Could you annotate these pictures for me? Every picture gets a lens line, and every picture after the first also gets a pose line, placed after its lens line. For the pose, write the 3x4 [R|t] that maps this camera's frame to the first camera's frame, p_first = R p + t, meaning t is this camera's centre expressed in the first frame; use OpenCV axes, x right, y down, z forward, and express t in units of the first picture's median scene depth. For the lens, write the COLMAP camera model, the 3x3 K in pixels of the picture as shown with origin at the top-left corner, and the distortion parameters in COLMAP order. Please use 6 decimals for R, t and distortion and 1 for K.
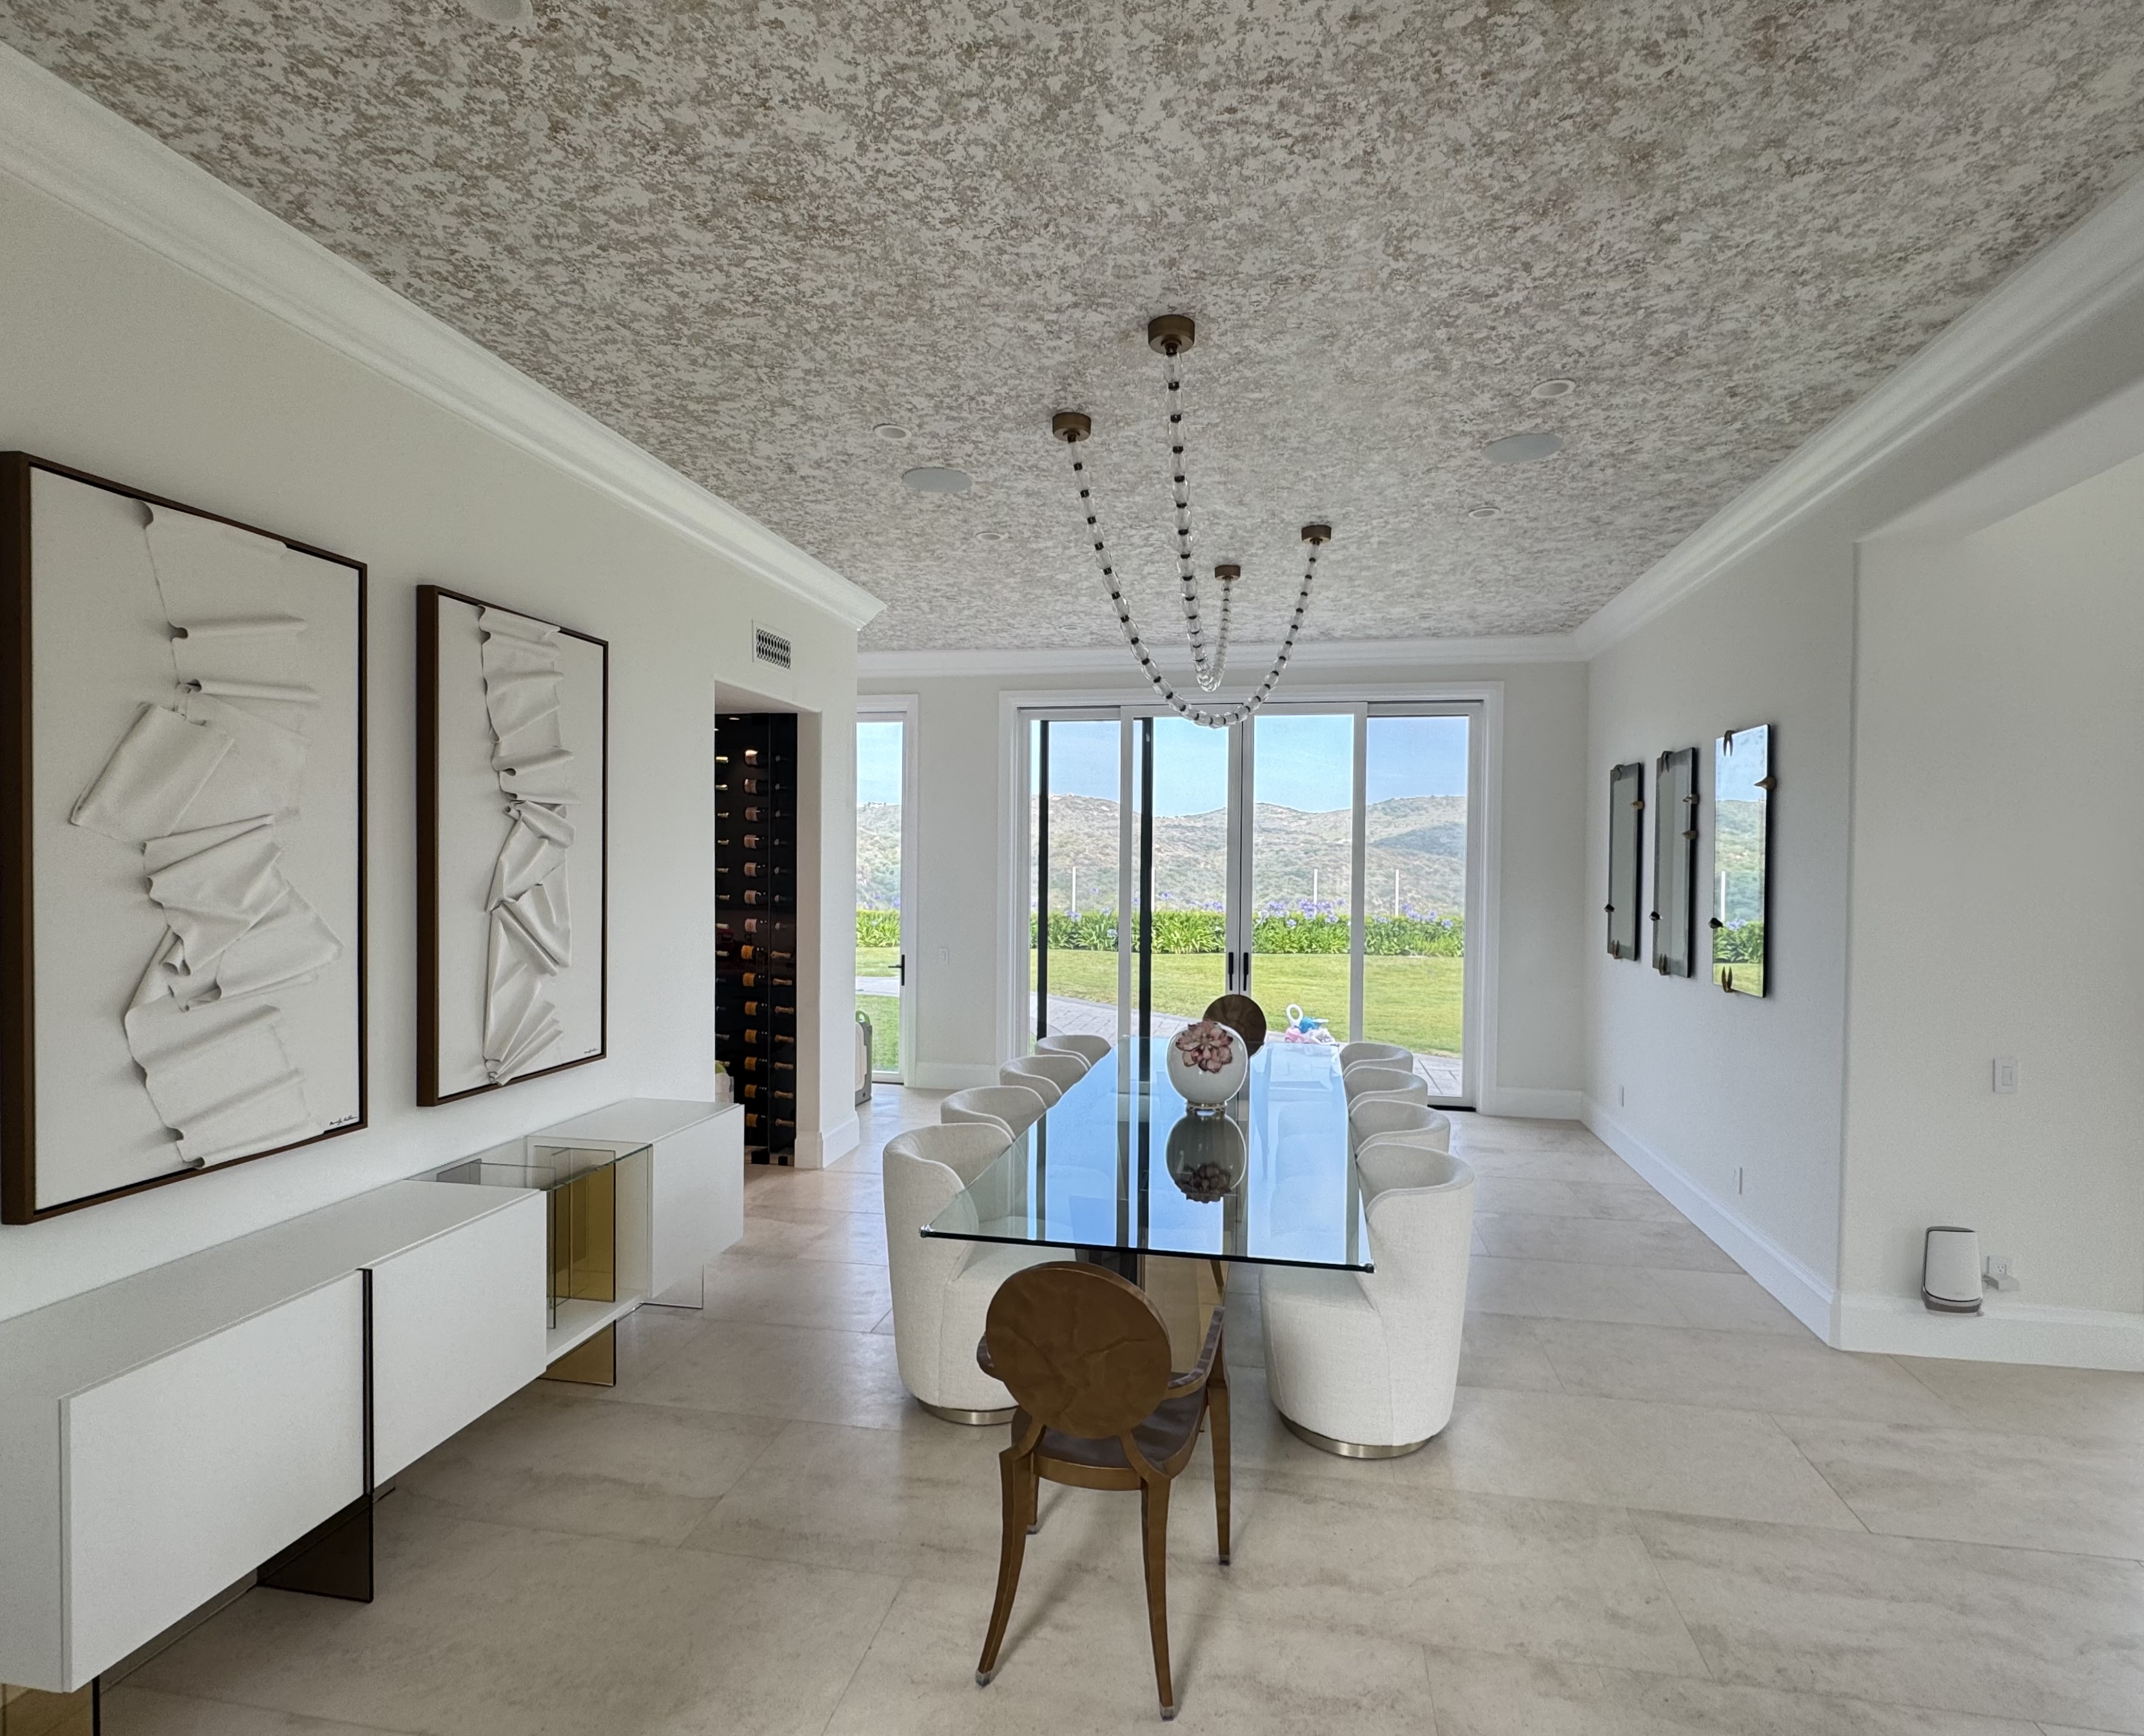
lens RADIAL K [[1061.0, 0, 1076.2], [0, 1061.0, 868.0], [0, 0, 1]] dist [-0.020724, 0.002196]
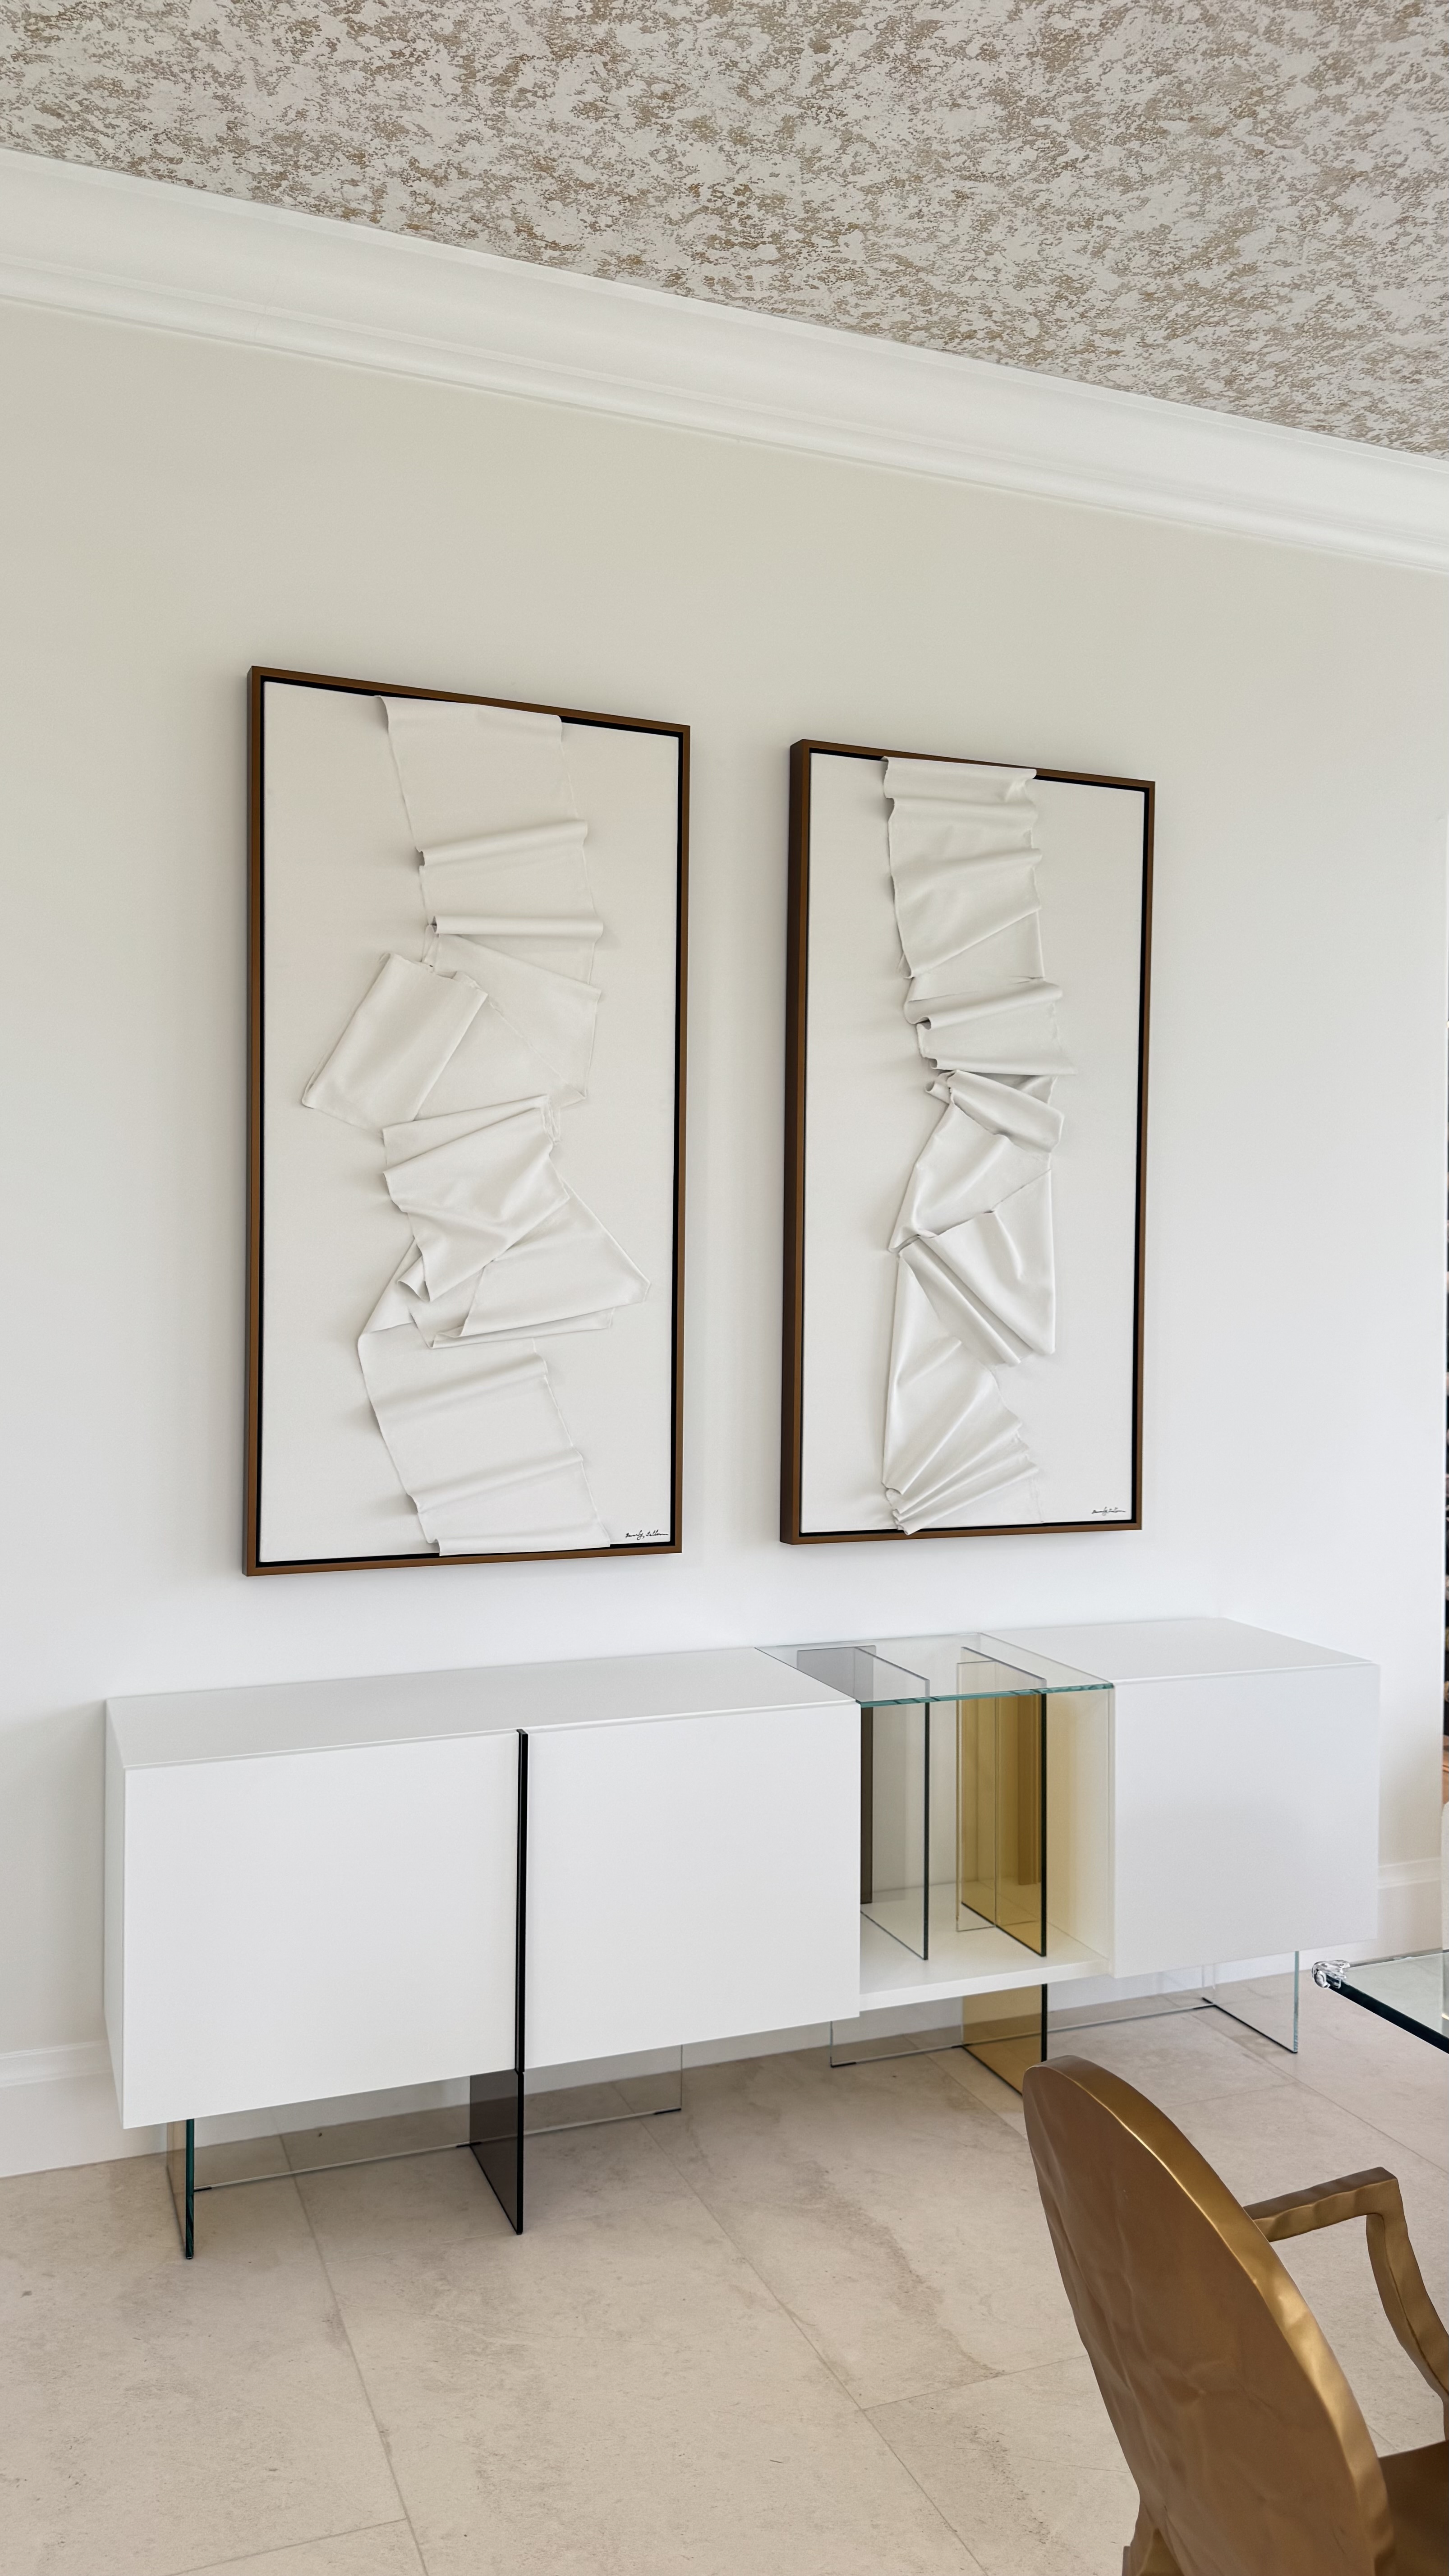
lens RADIAL K [[1779.7, 0, 723.7], [0, 1779.7, 1289.0], [0, 0, 1]] dist [0.034595, -0.033068]
pose [[0.516878, 0.005328, -0.856043, 0.323970], [-0.017141, 0.999845, -0.004127, 0.078584], [0.855887, 0.016807, 0.516889, 0.420208]]
